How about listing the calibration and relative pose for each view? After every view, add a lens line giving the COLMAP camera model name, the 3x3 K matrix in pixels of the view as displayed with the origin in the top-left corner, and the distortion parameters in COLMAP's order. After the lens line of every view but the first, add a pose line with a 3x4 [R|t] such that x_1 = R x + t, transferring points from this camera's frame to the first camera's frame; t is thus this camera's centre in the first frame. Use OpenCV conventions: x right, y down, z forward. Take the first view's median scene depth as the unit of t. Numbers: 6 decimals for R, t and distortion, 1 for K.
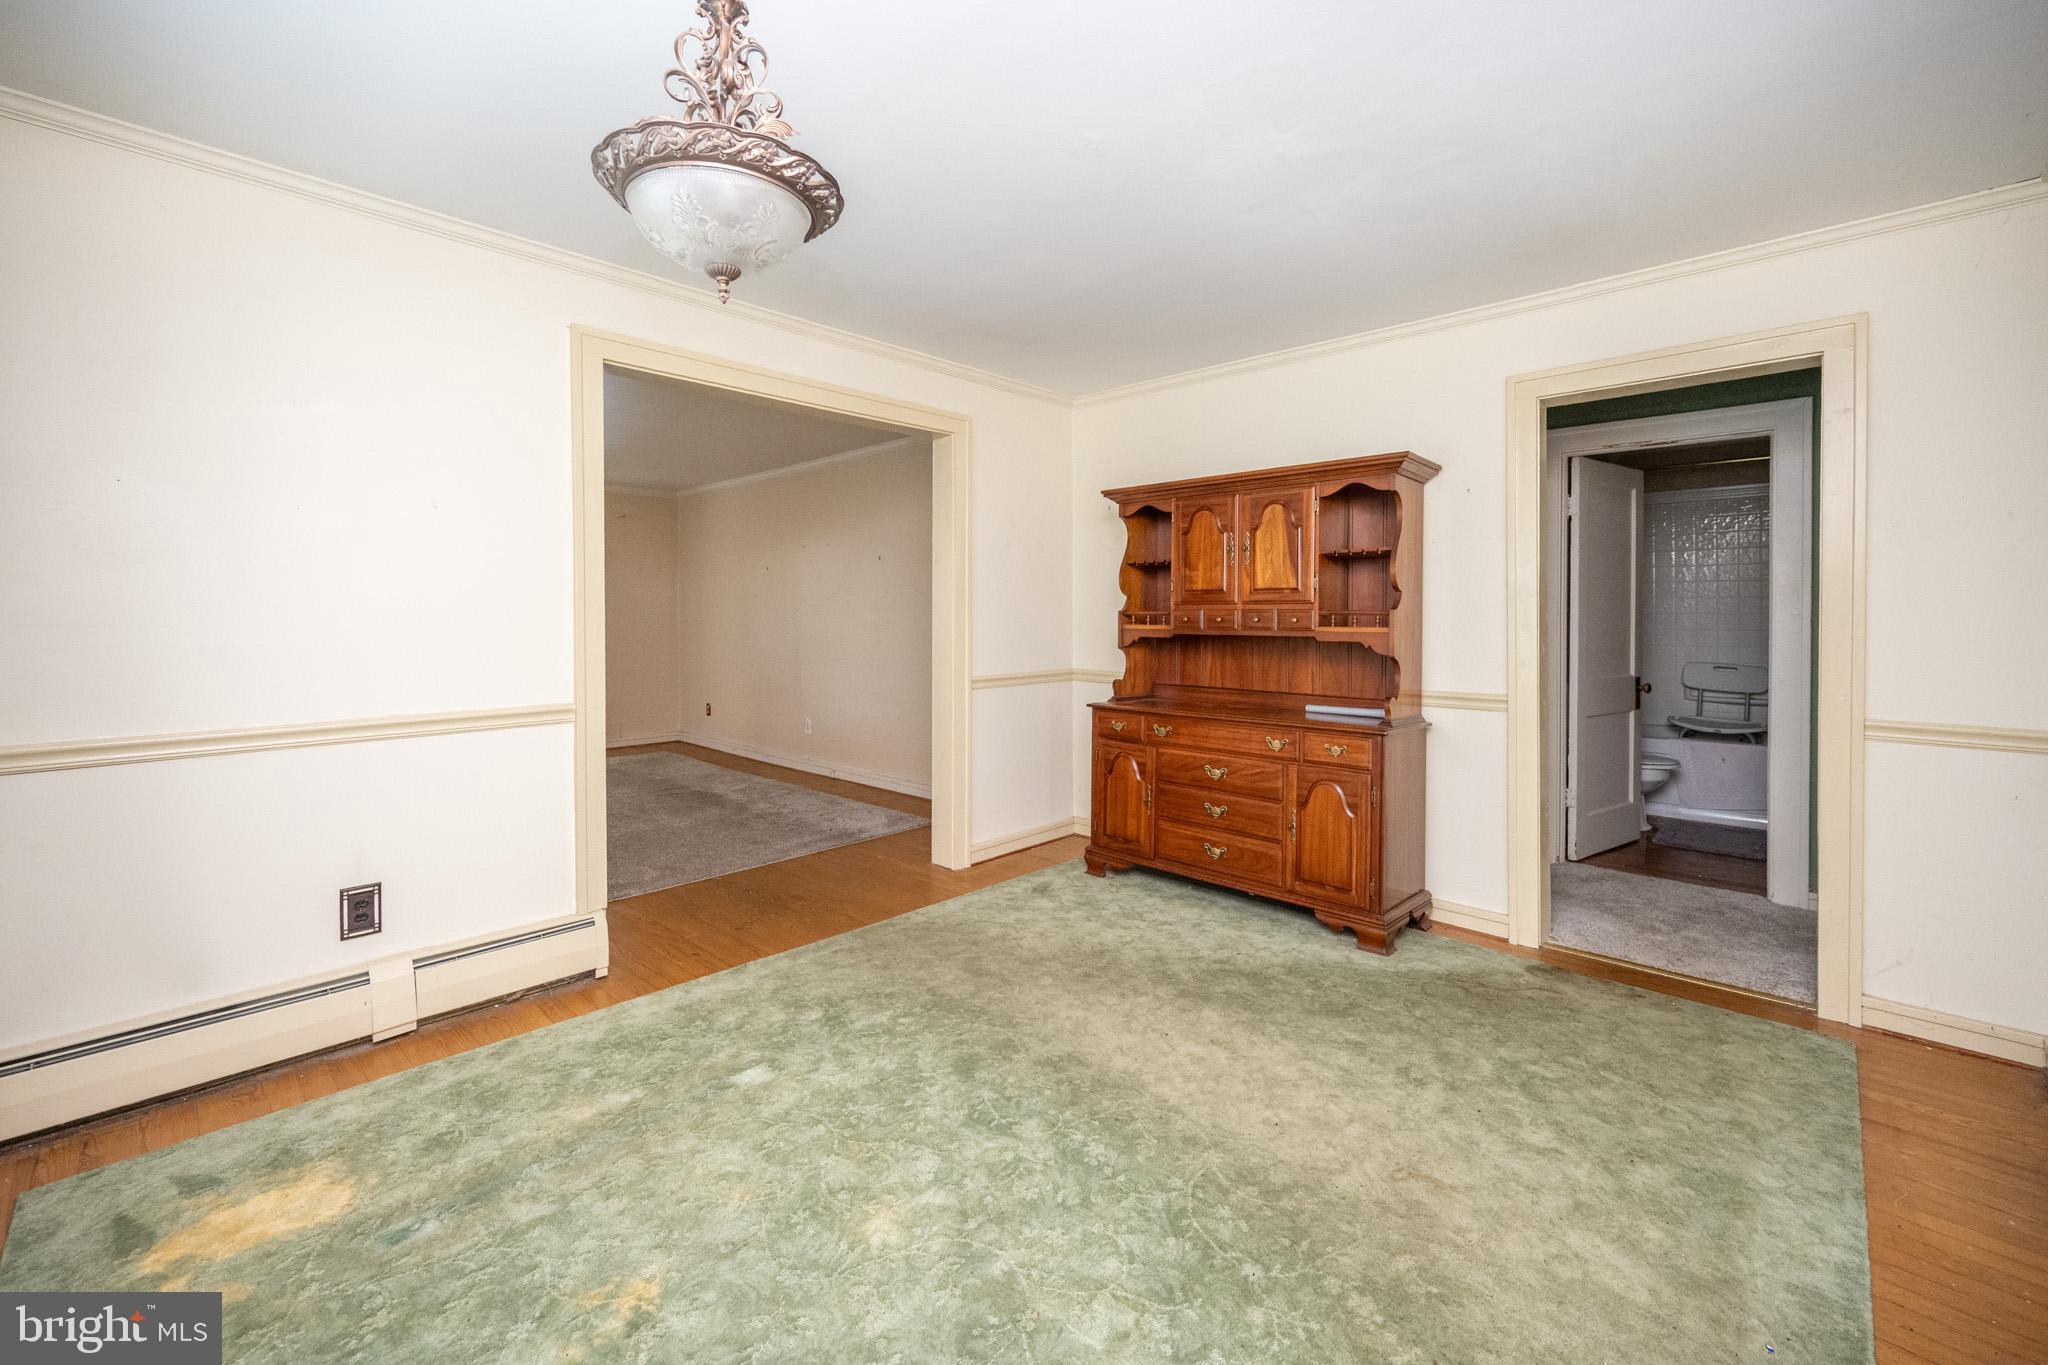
lens RADIAL K [[826.9, 0, 977.5], [0, 826.9, 615.8], [0, 0, 1]] dist [-0.005157, 0.001296]
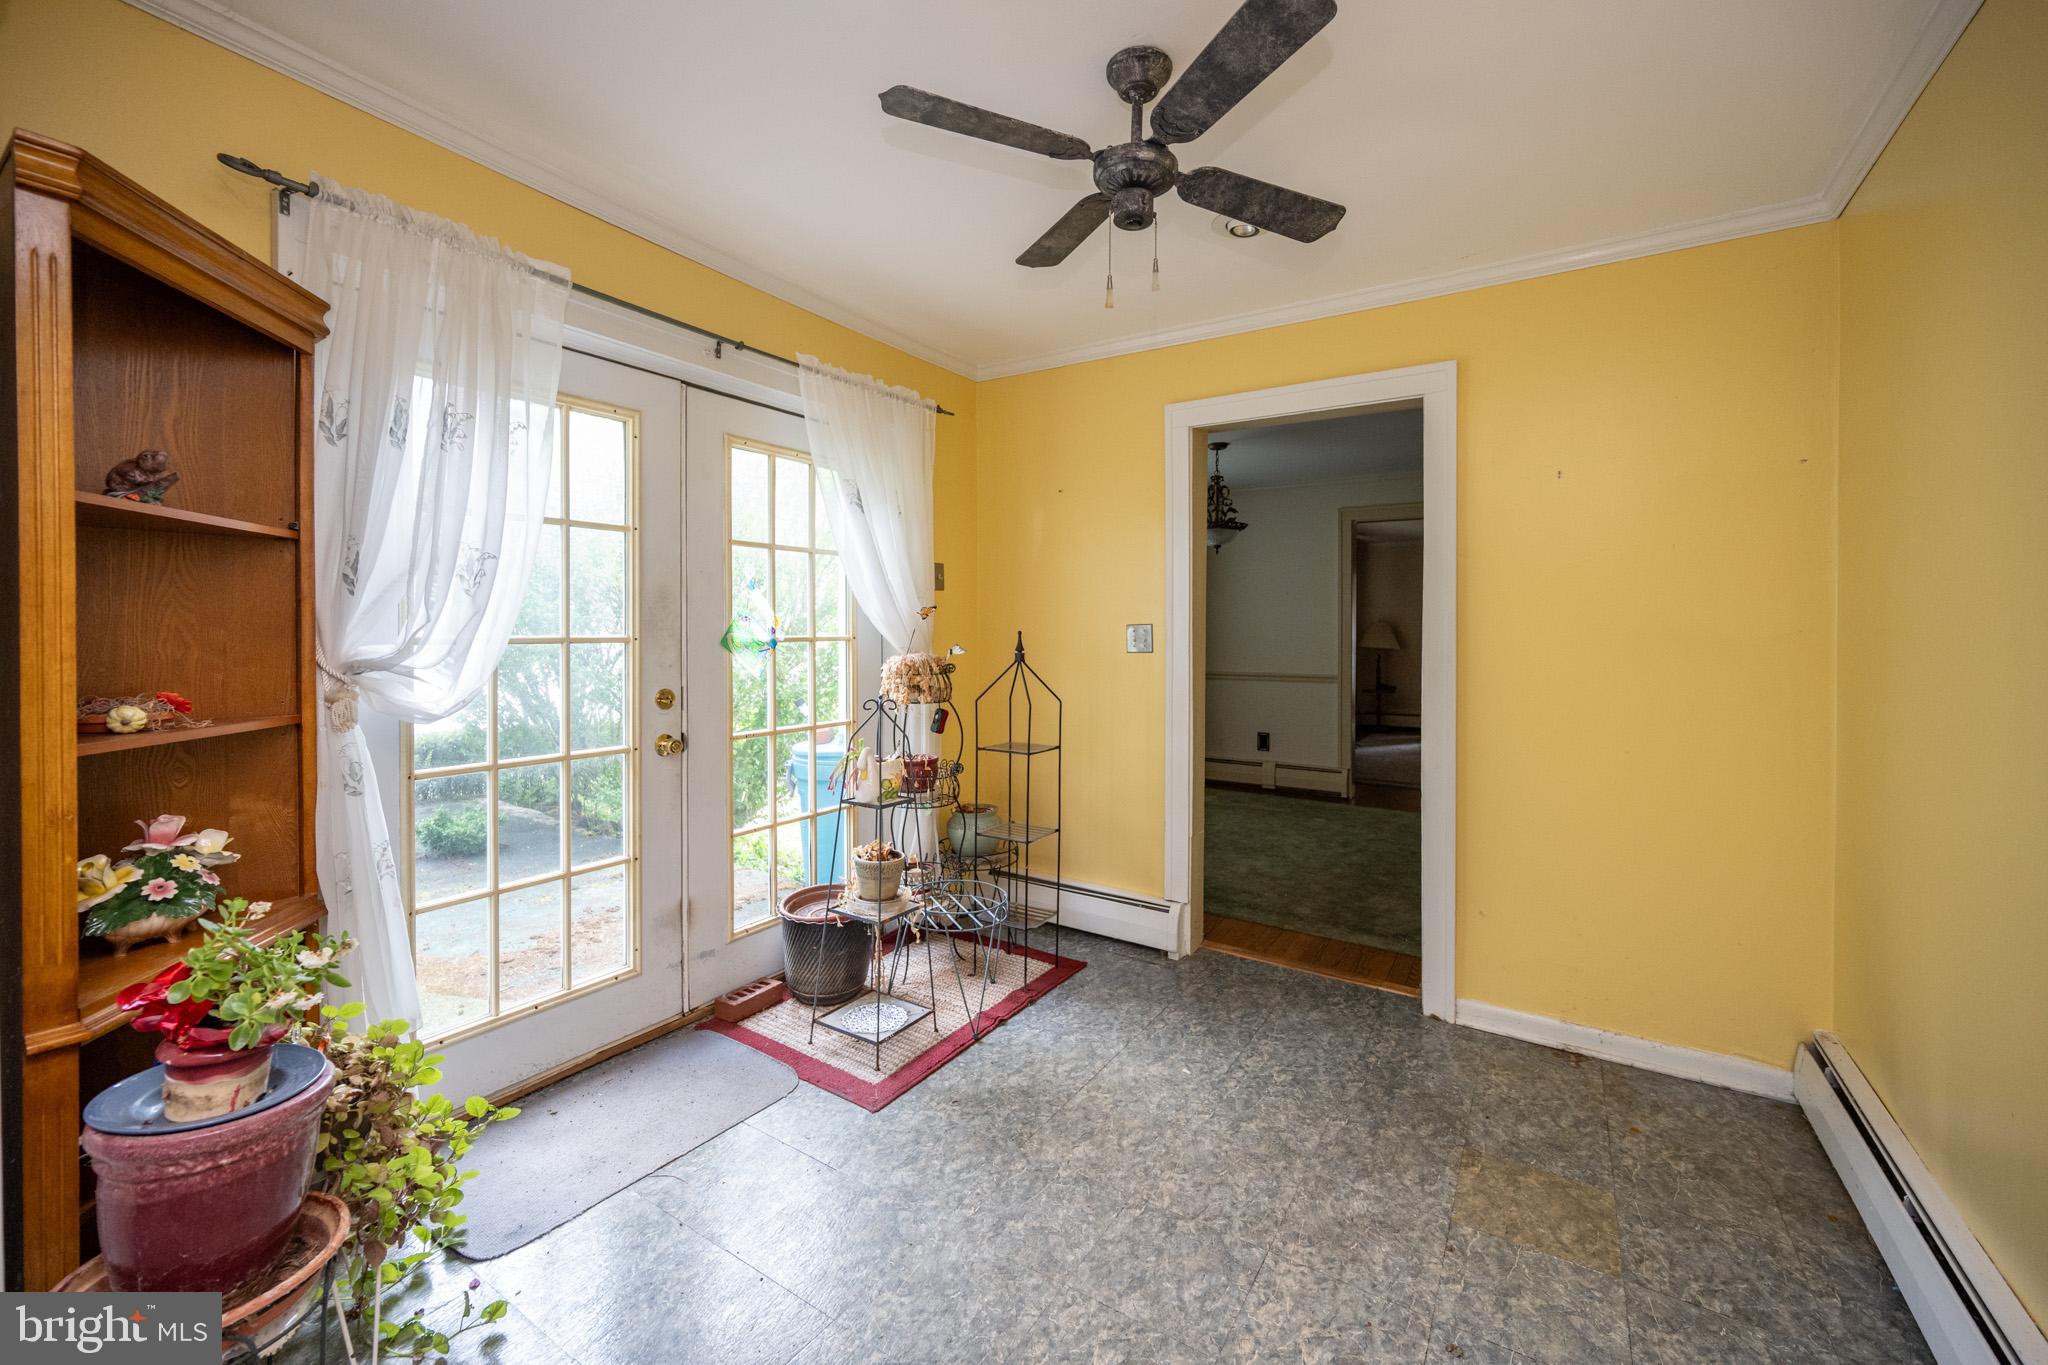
lens RADIAL K [[826.9, 0, 1019.4], [0, 826.9, 635.9], [0, 0, 1]] dist [-0.005157, 0.001296]
pose [[0.195046, 0.013586, -0.980700, 1.300209], [-0.023017, 0.999692, 0.009271, -0.000990], [0.980524, 0.020765, 0.195298, -0.251267]]
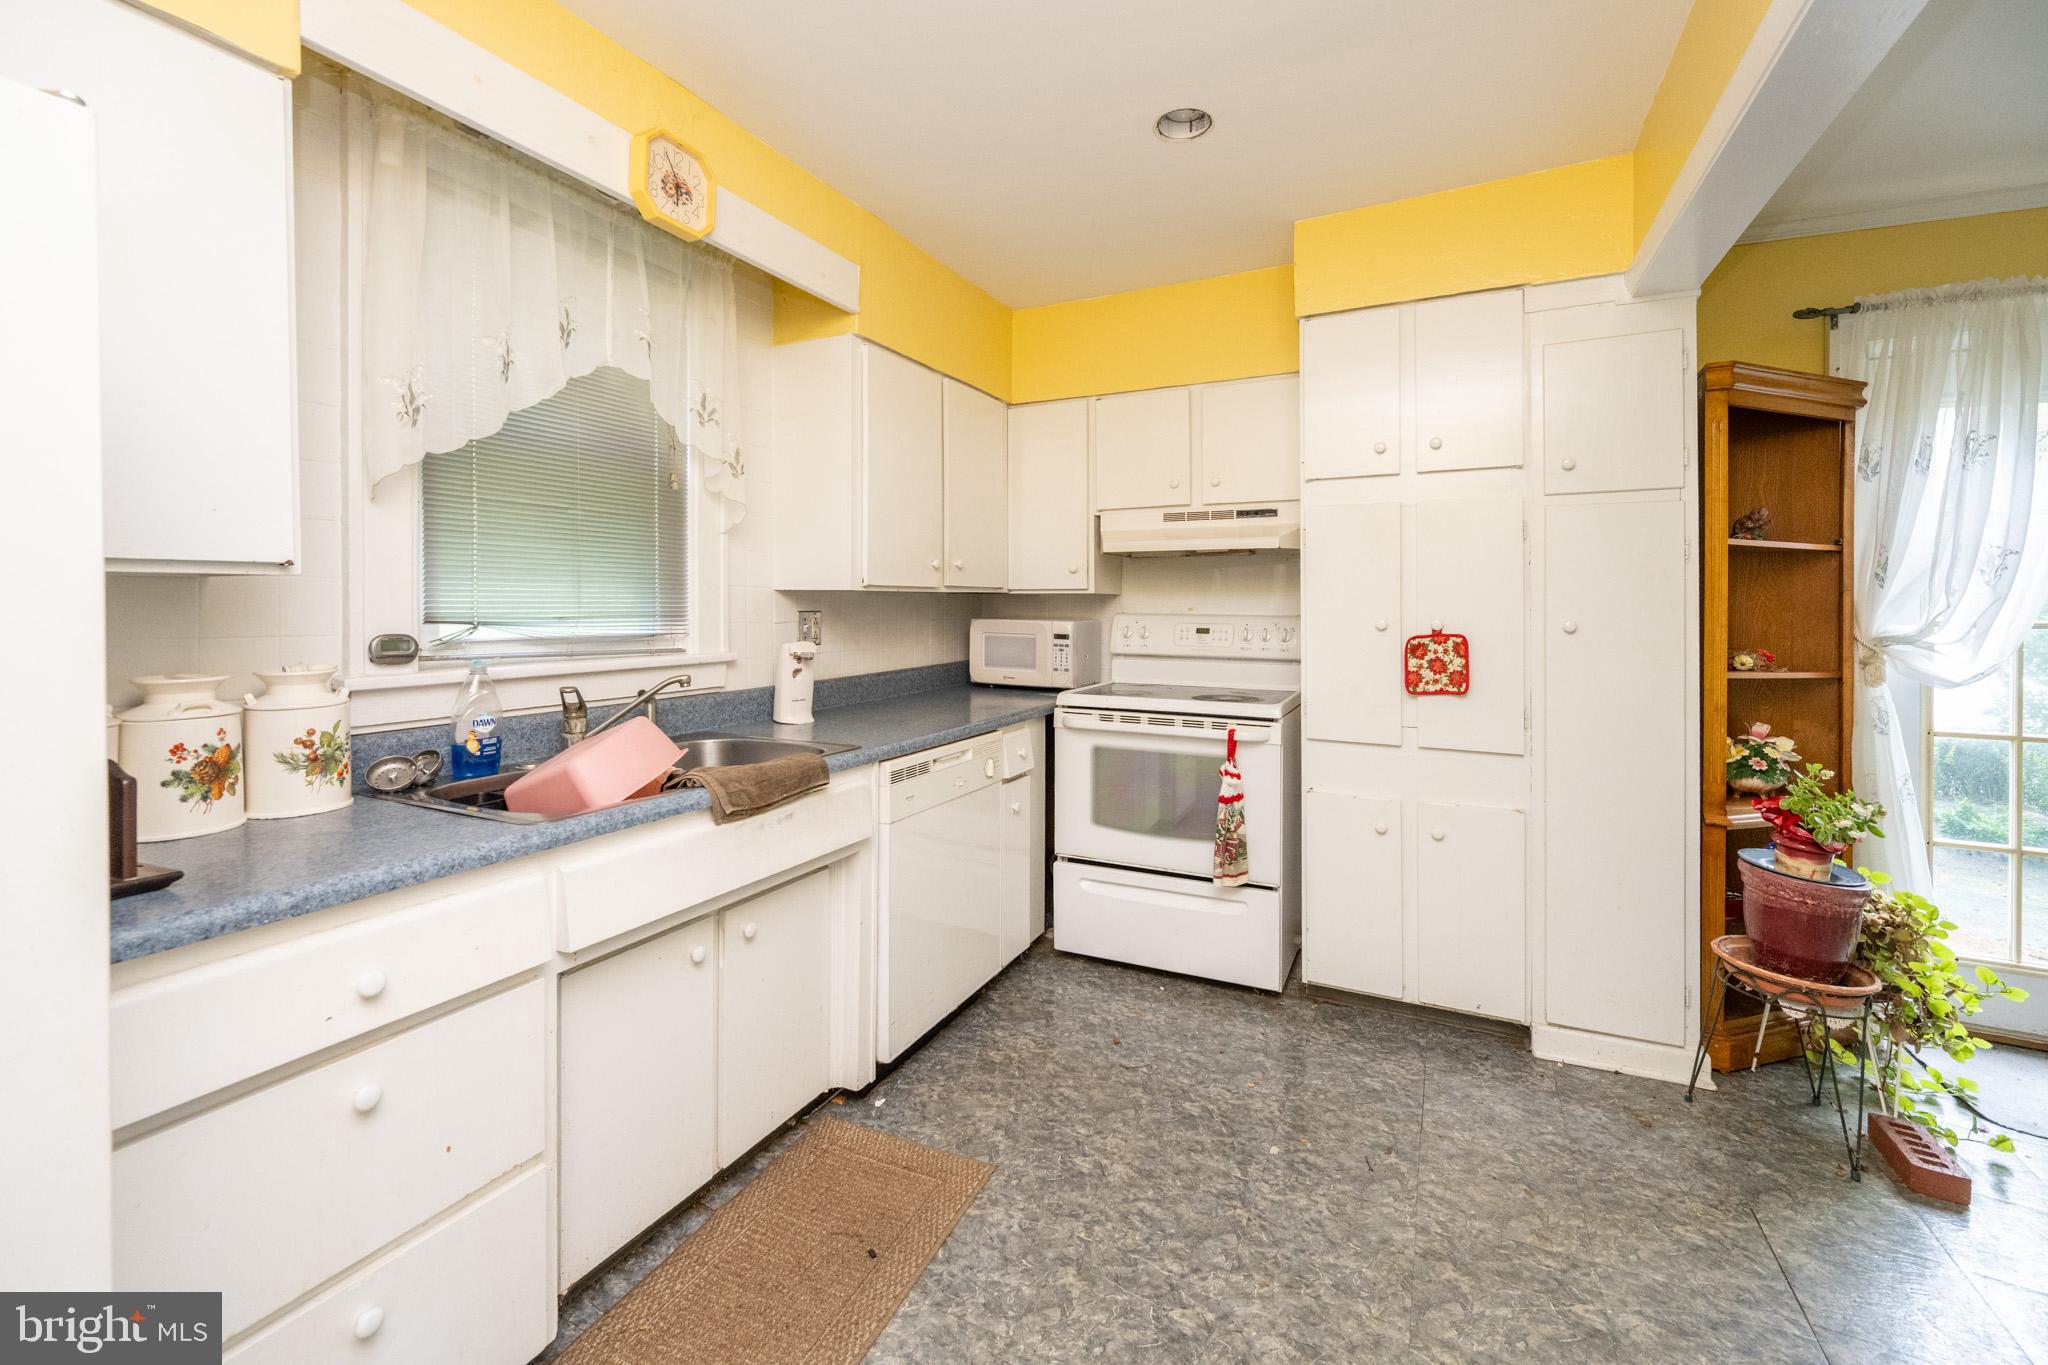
lens RADIAL K [[826.9, 0, 1056.1], [0, 826.9, 604.6], [0, 0, 1]] dist [-0.005157, 0.001296]
pose [[-0.950231, -0.005346, -0.311502, 1.609384], [-0.012239, 0.999721, 0.020179, -0.003830], [0.311307, 0.022987, -0.950031, -0.107781]]
